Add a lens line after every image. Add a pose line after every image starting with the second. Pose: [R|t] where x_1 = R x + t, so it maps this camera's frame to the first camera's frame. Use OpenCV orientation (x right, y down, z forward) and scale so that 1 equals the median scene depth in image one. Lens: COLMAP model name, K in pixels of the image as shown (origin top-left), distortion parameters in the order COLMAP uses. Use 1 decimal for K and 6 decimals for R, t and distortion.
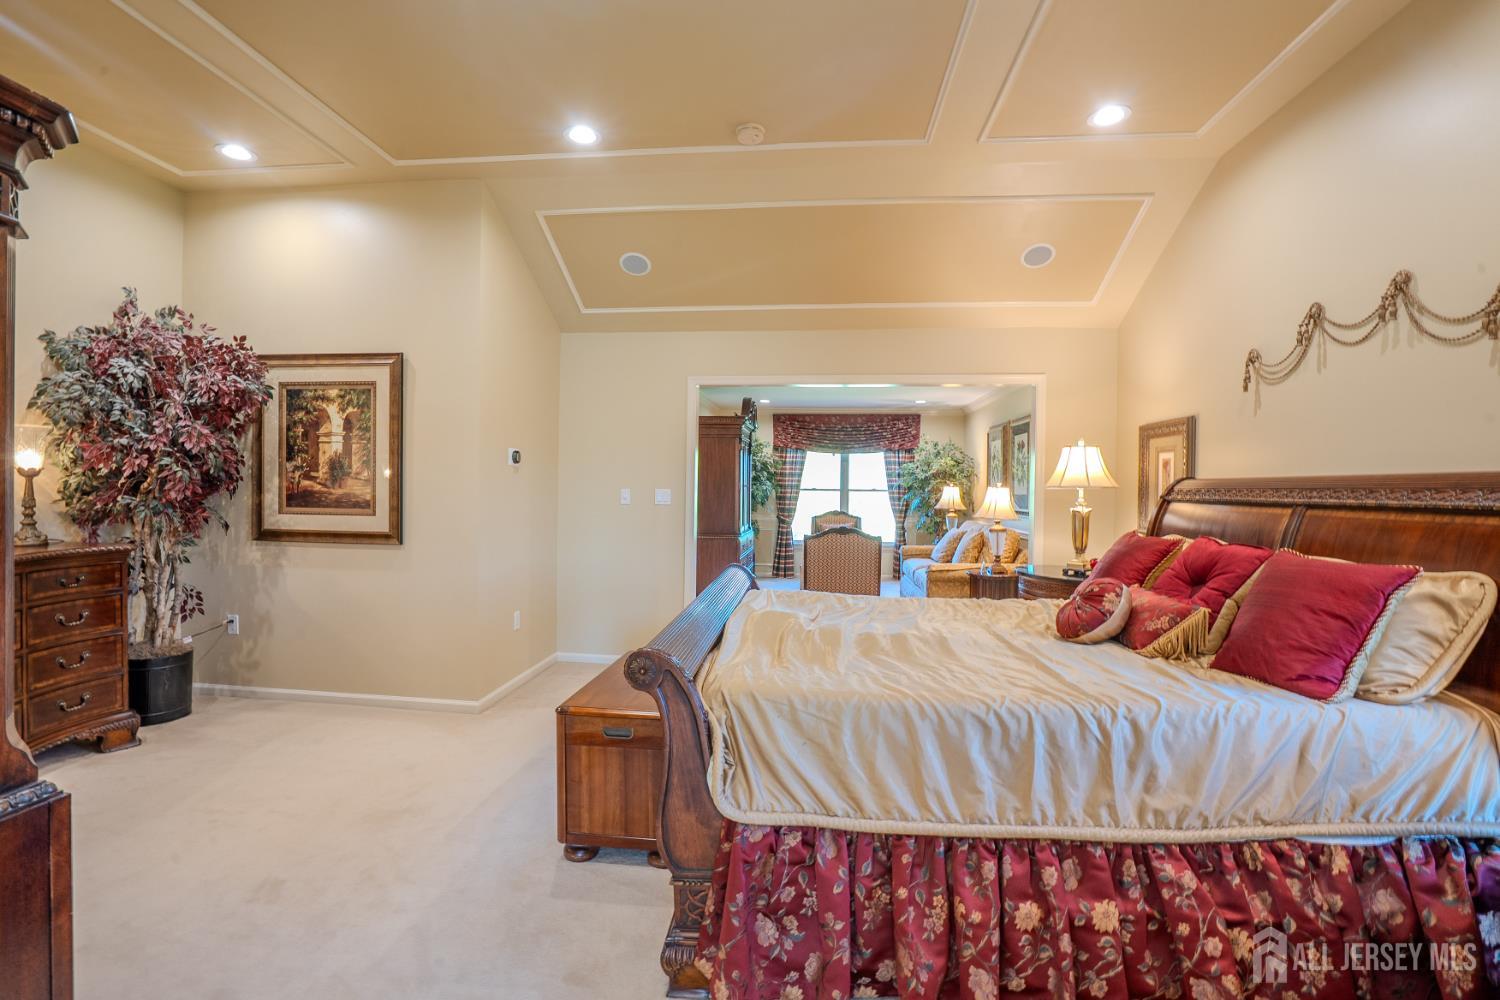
lens RADIAL K [[696.2, 0, 746.2], [0, 696.2, 493.8], [0, 0, 1]] dist [-0.043021, 0.015648]
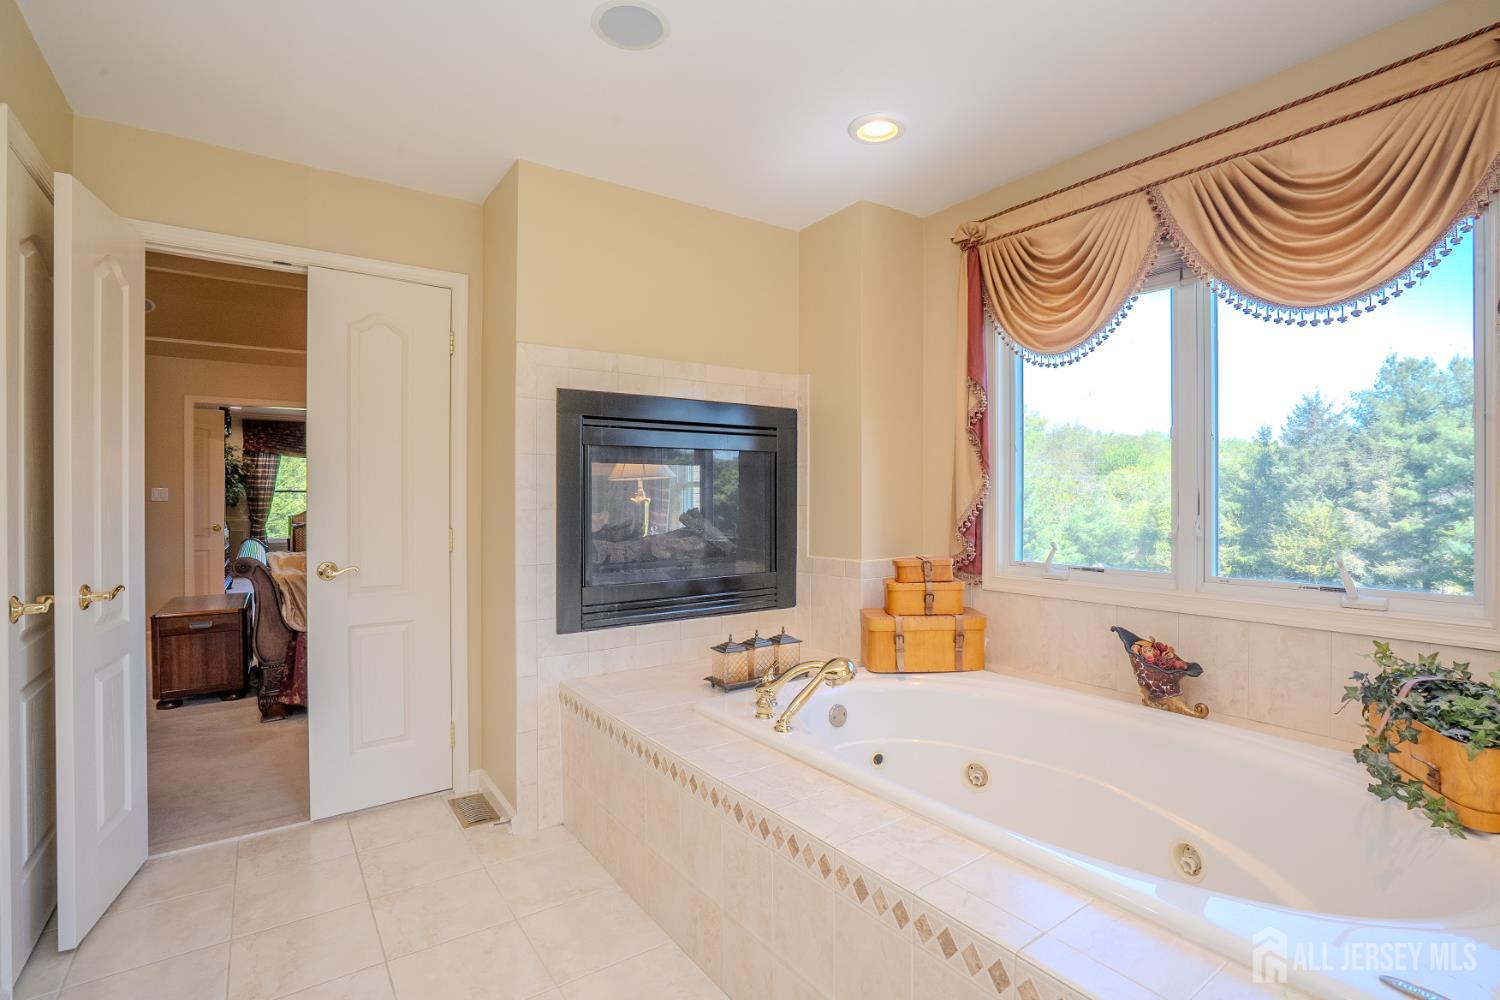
lens RADIAL K [[696.2, 0, 762.4], [0, 696.2, 502.2], [0, 0, 1]] dist [-0.043021, 0.015648]
pose [[0.747369, -0.022194, 0.664038, -0.063154], [0.017847, 0.999752, 0.013327, 0.010308], [-0.664169, 0.001891, 0.747580, -0.294576]]
